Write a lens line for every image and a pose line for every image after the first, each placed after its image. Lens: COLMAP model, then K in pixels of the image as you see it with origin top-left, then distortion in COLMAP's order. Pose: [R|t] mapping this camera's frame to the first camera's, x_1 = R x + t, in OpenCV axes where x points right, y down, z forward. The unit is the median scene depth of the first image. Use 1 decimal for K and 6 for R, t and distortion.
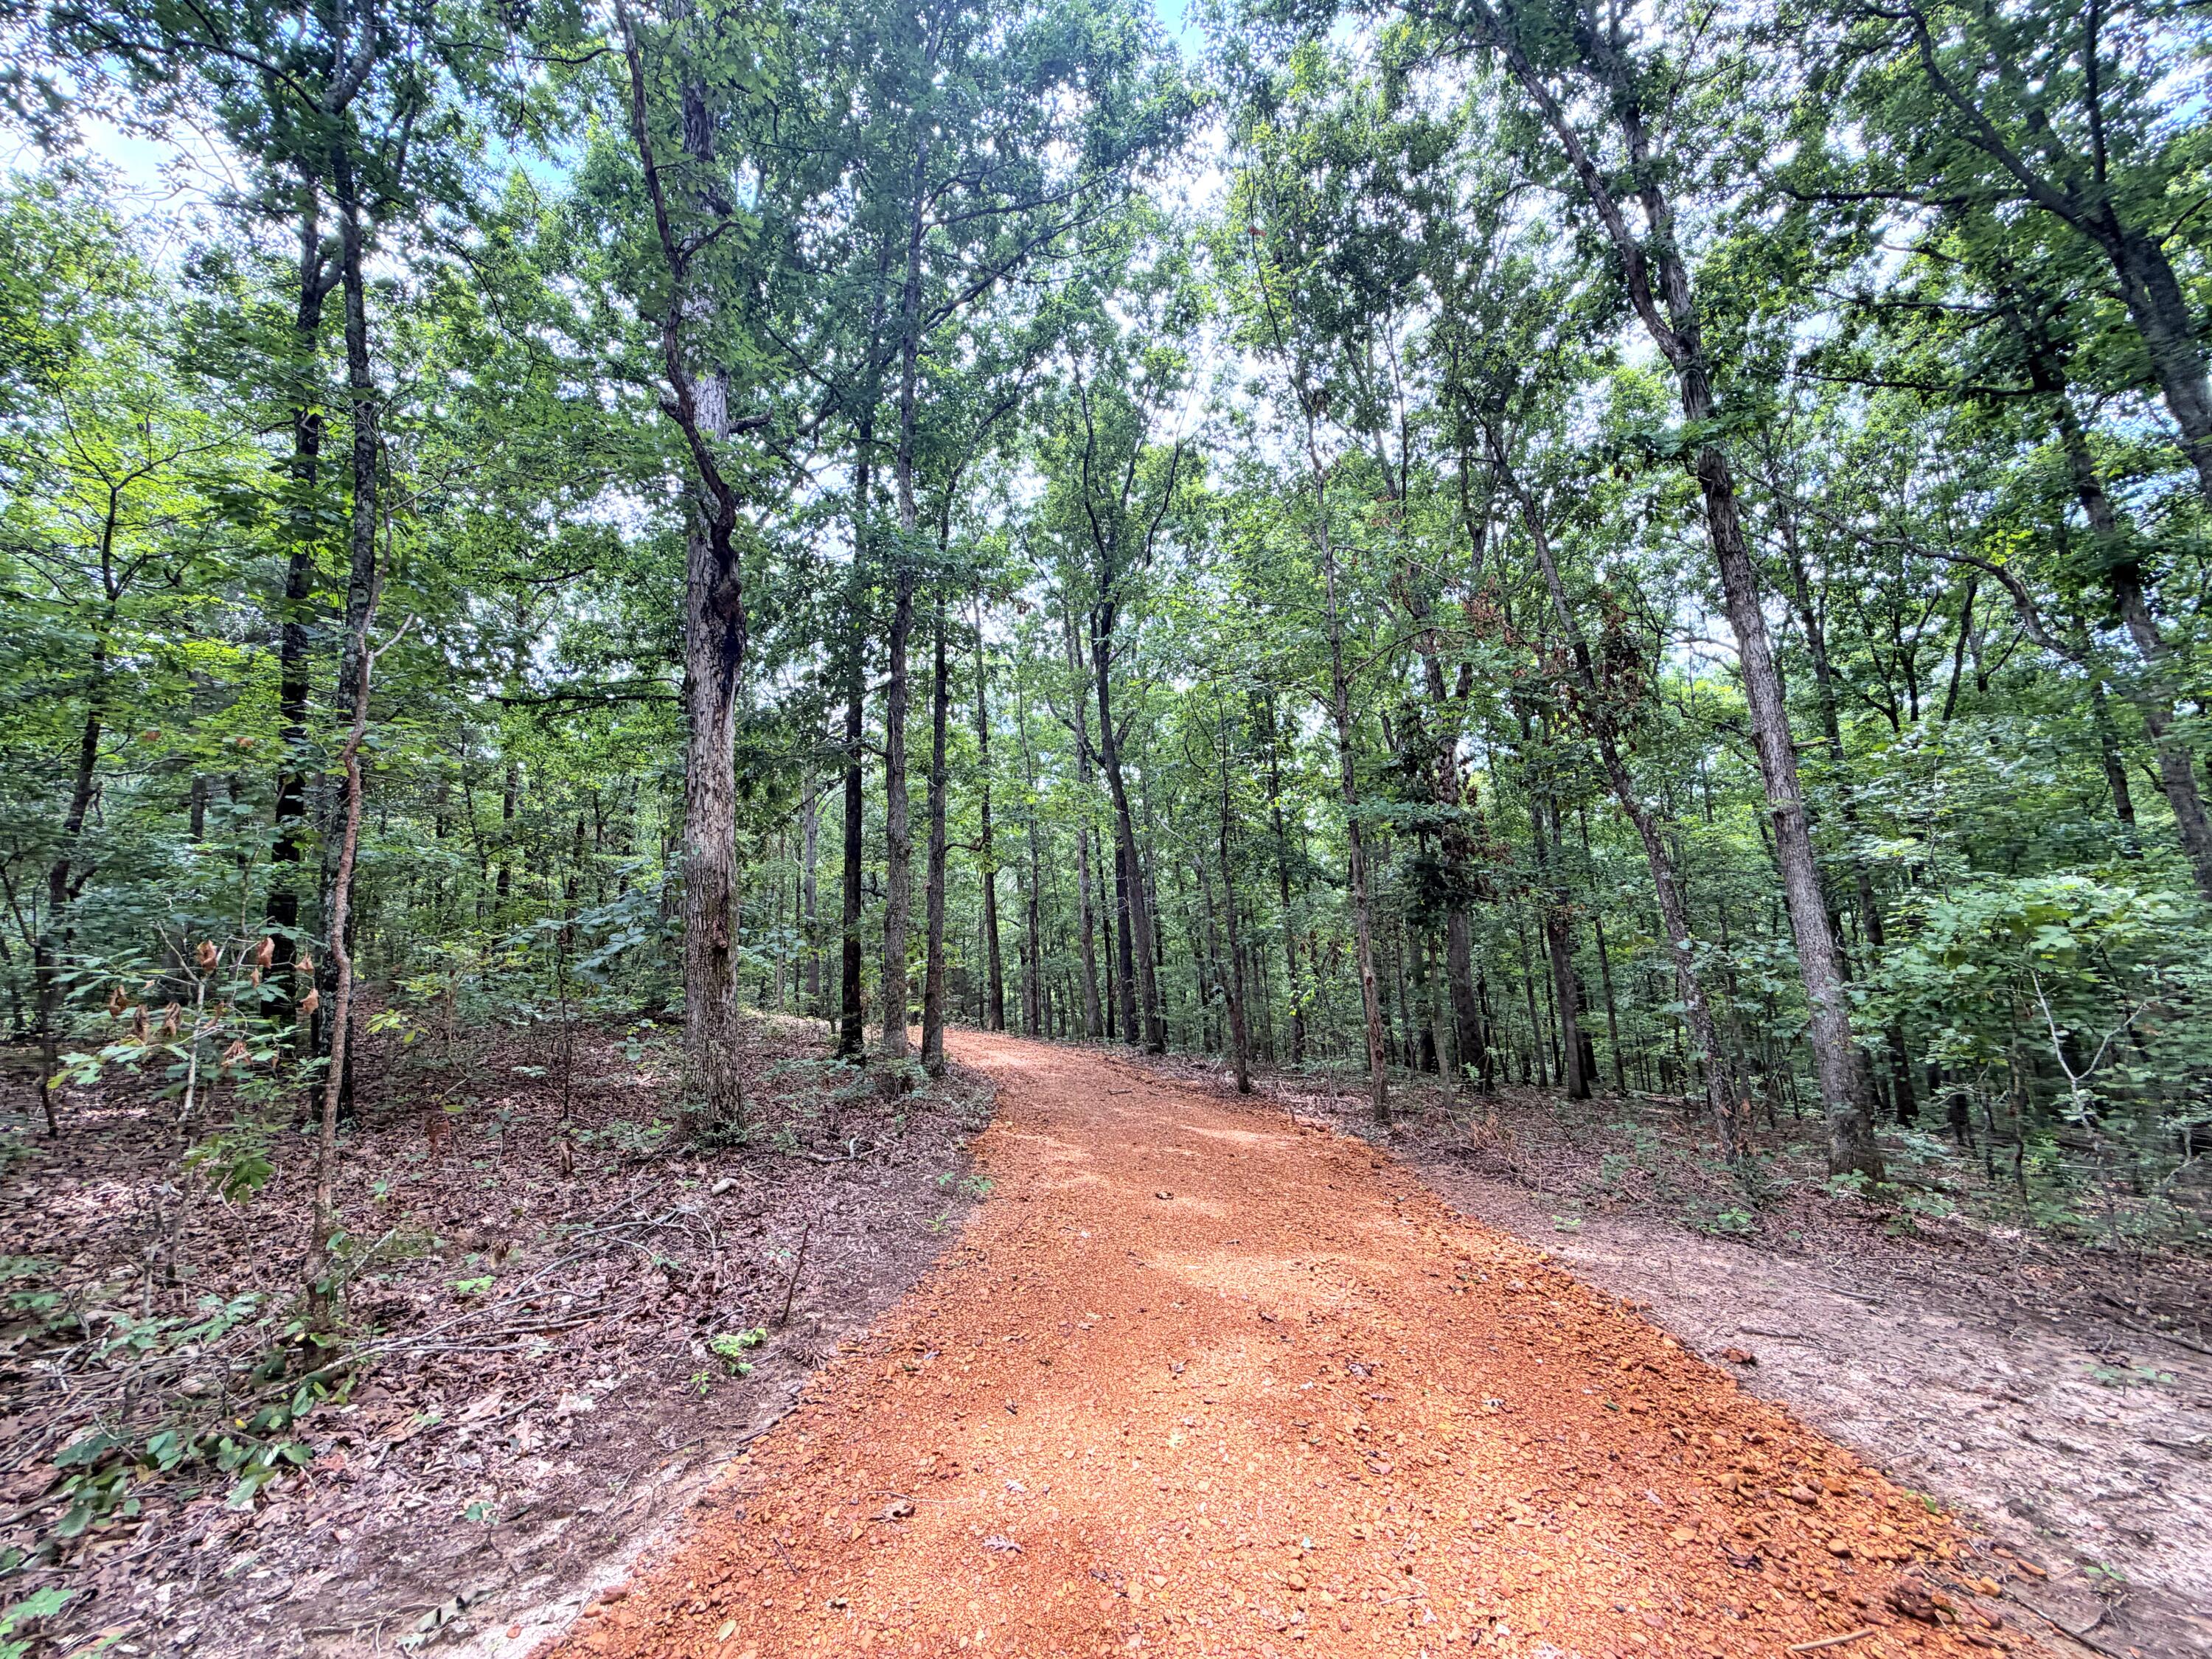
lens RADIAL K [[877.1, 0, 1100.3], [0, 877.1, 836.3], [0, 0, 1]] dist [-0.001821, 0.000221]
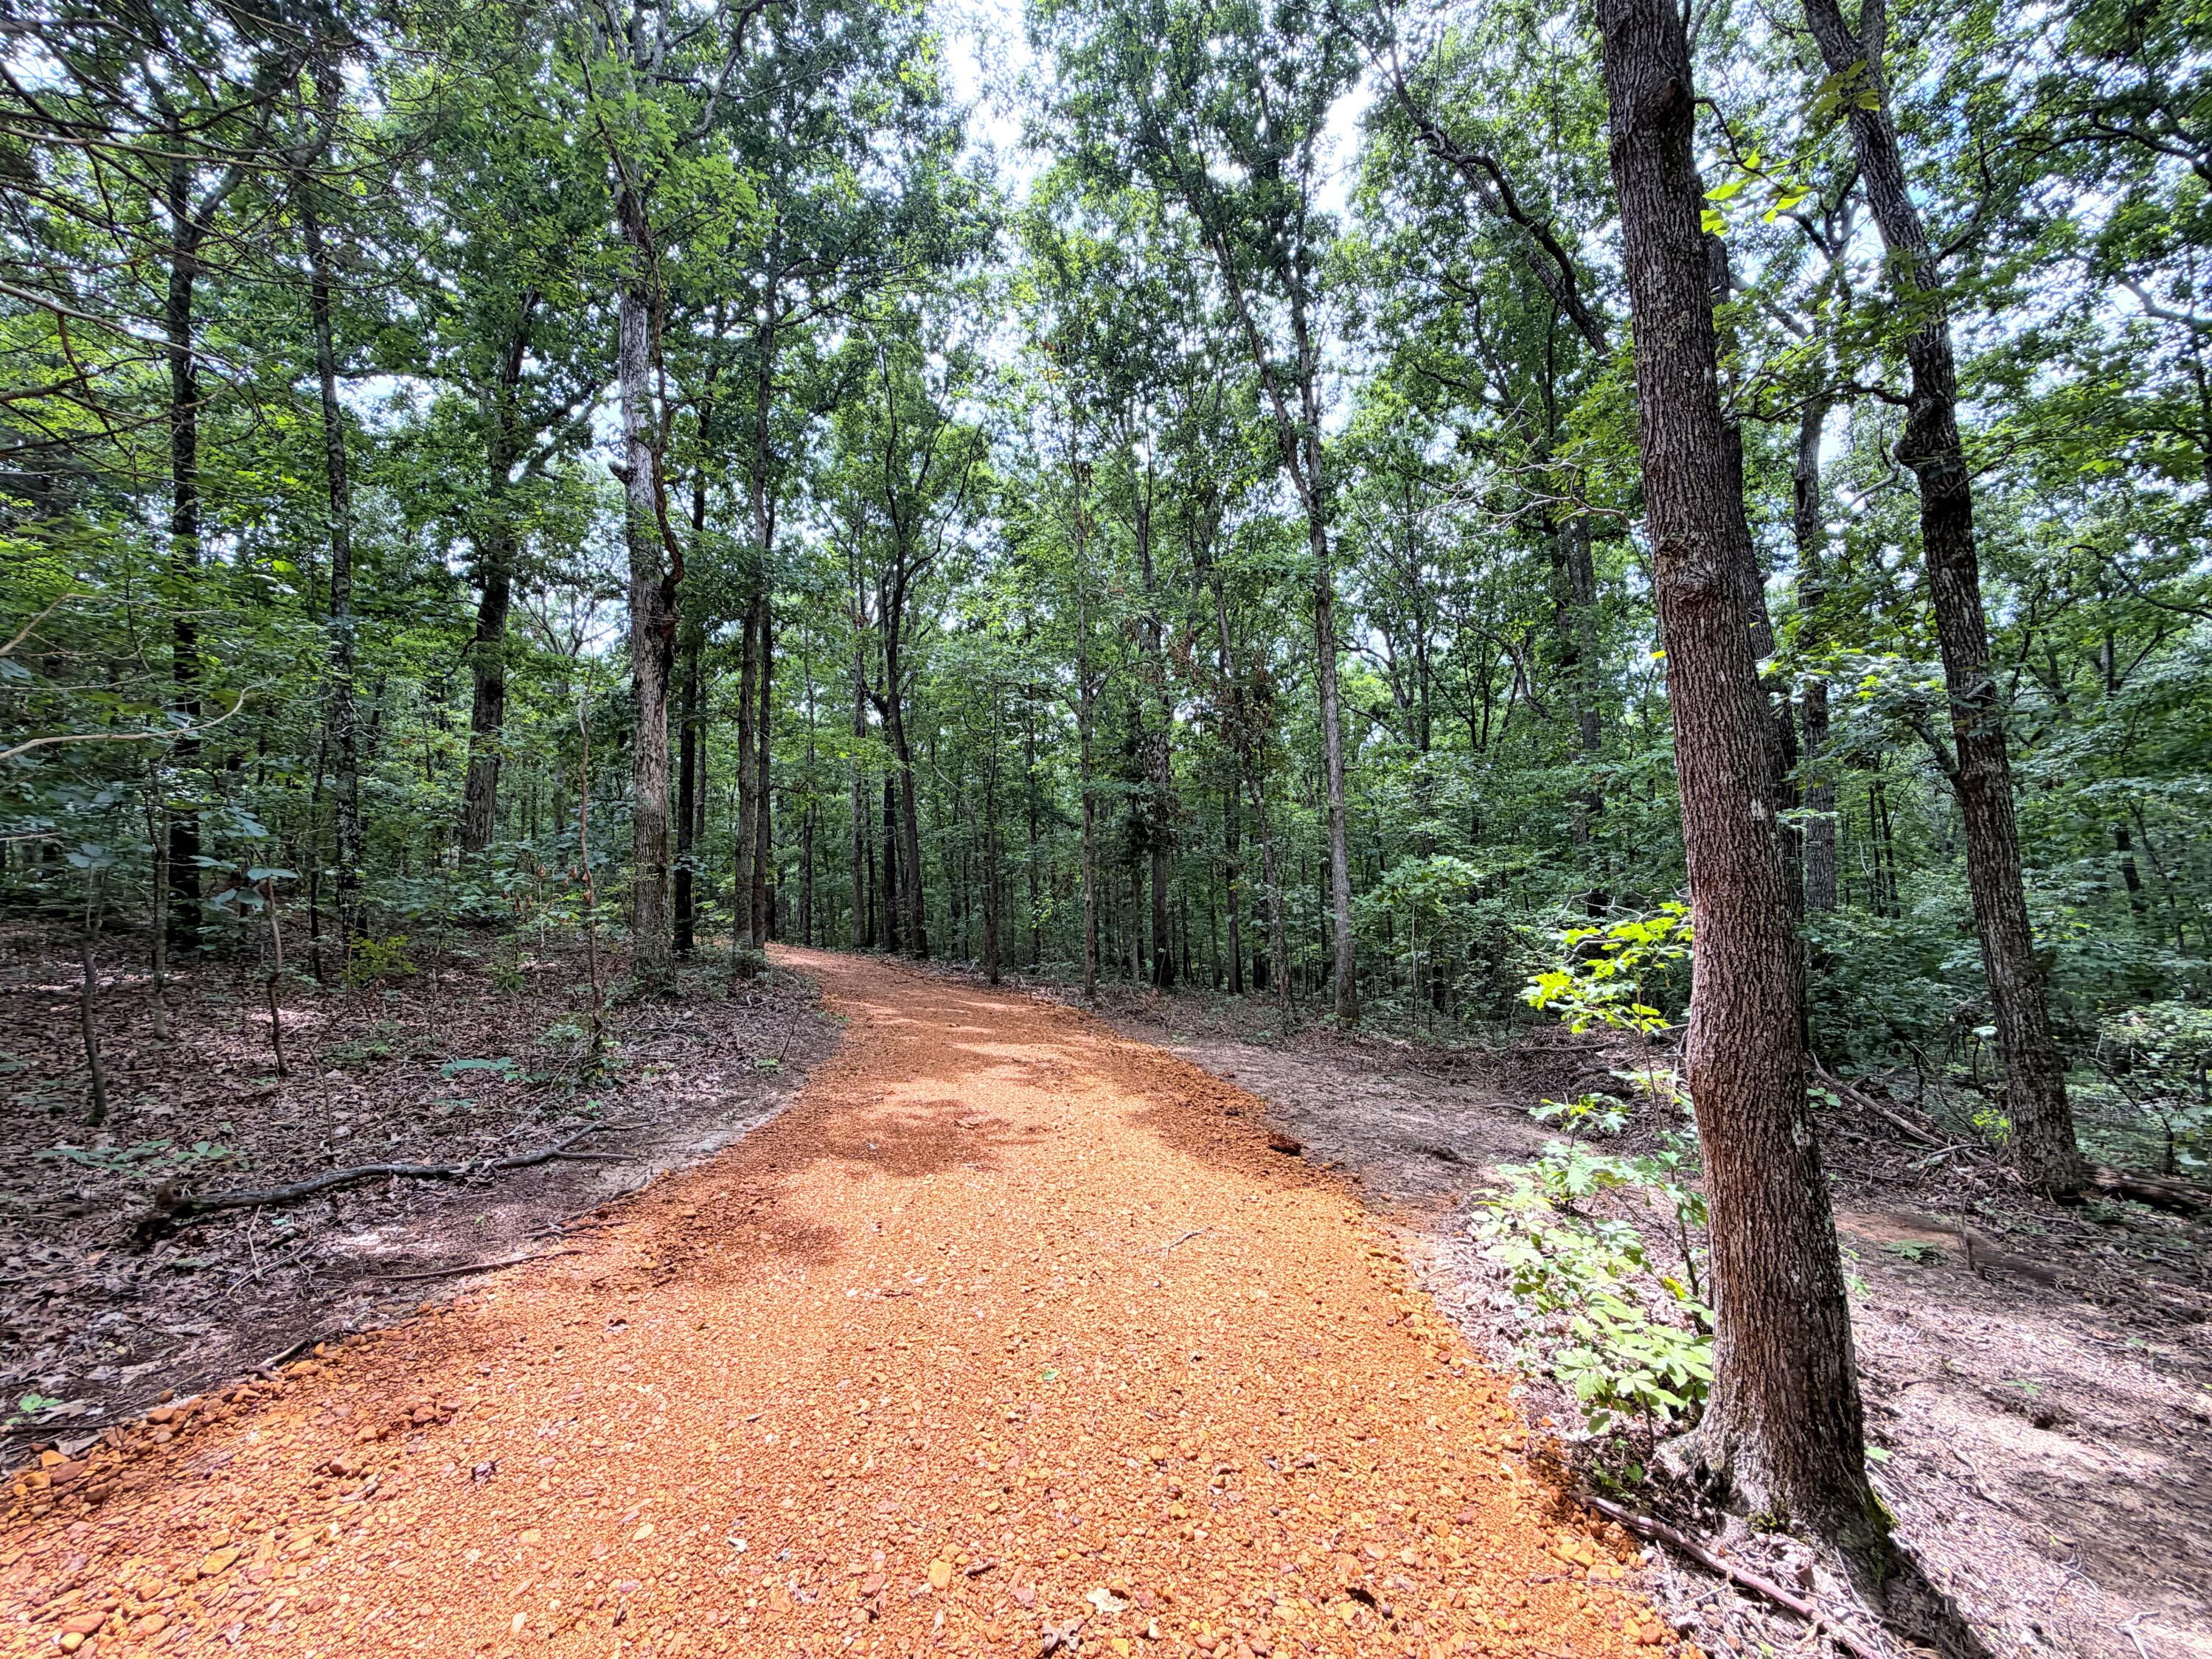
lens RADIAL K [[877.1, 0, 1100.6], [0, 877.1, 836.6], [0, 0, 1]] dist [-0.001821, 0.000221]
pose [[0.957730, 0.047089, 0.283790, -0.071611], [-0.071458, 0.994534, 0.076133, -0.044738], [-0.278653, -0.093194, 0.955859, -0.301859]]
